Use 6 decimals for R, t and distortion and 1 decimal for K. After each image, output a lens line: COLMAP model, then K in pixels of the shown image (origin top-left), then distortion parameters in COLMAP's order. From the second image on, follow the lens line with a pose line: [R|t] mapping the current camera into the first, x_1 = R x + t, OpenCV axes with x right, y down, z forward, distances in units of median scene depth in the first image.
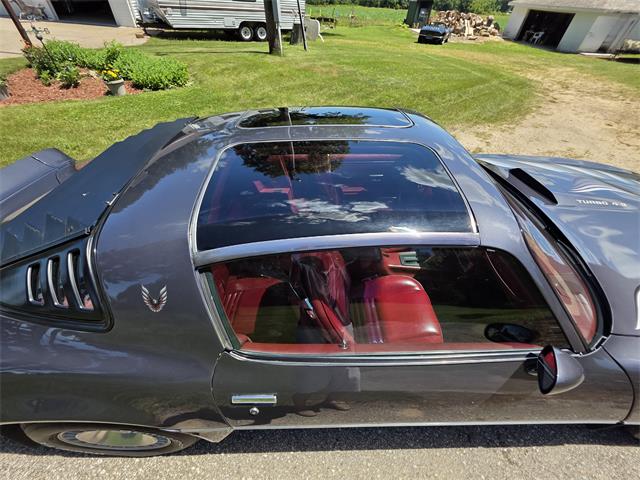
lens RADIAL K [[264.0, 0, 322.1], [0, 264.0, 244.6], [0, 0, 1]] dist [0.000775, 0.000304]
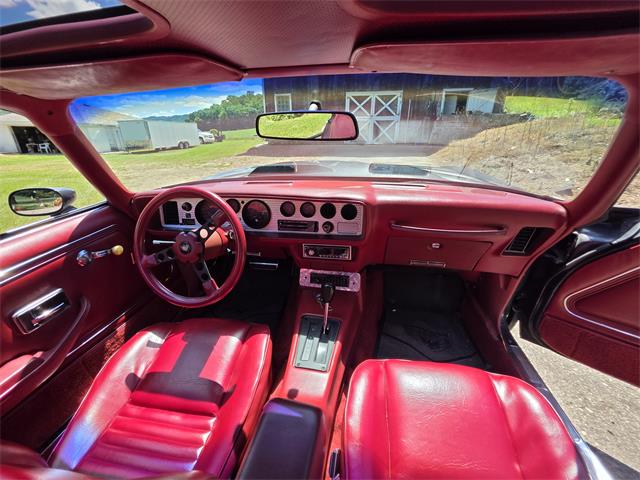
lens RADIAL K [[261.2, 0, 321.7], [0, 261.2, 236.2], [0, 0, 1]] dist [0.003033, -0.000375]
pose [[0.188423, -0.416807, 0.889251, 0.001908], [0.691607, 0.699182, 0.181174, -0.031042], [-0.697263, 0.580875, 0.420009, 0.132354]]
